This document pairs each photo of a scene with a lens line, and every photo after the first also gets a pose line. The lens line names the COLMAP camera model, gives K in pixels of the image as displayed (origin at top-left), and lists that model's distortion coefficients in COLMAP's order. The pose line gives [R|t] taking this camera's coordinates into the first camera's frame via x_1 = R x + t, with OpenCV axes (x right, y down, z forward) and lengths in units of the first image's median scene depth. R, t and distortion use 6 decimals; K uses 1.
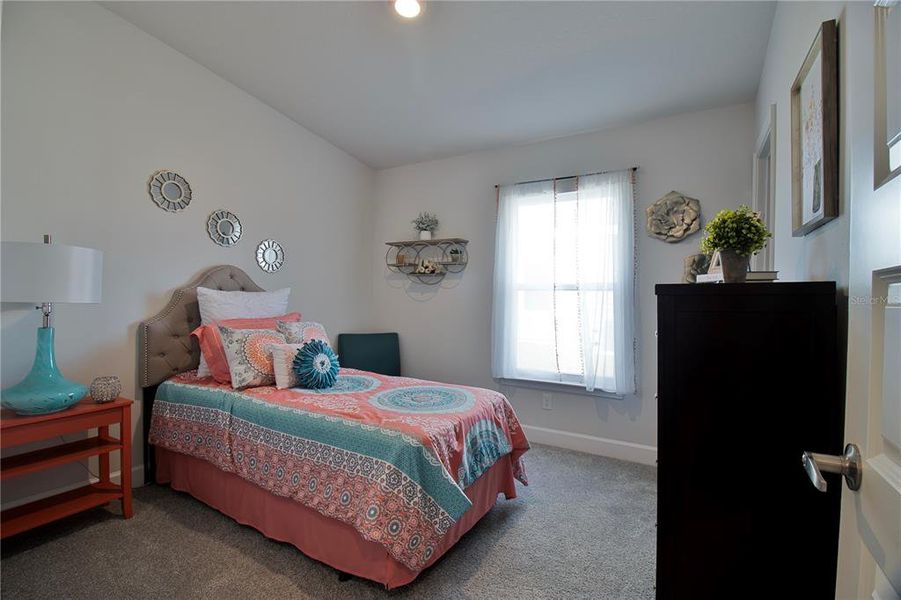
lens RADIAL K [[417.6, 0, 447.5], [0, 417.6, 298.2], [0, 0, 1]] dist [0.000953, -0.013058]
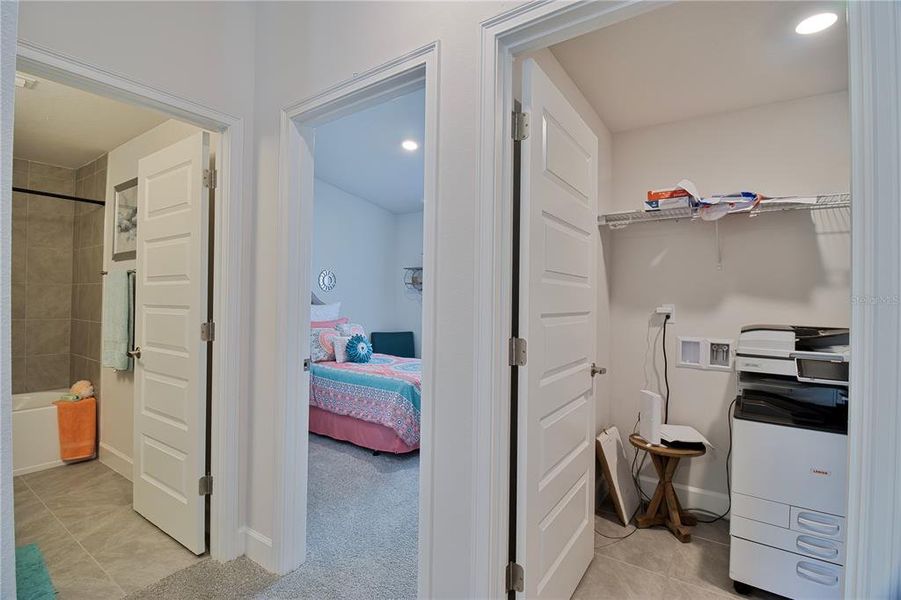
lens RADIAL K [[417.6, 0, 447.5], [0, 417.6, 298.2], [0, 0, 1]] dist [0.000953, -0.013058]
pose [[0.997571, -0.003554, -0.069573, 0.171792], [0.003024, 0.999966, -0.007719, -0.034182], [0.069598, 0.007490, 0.997547, -0.705920]]
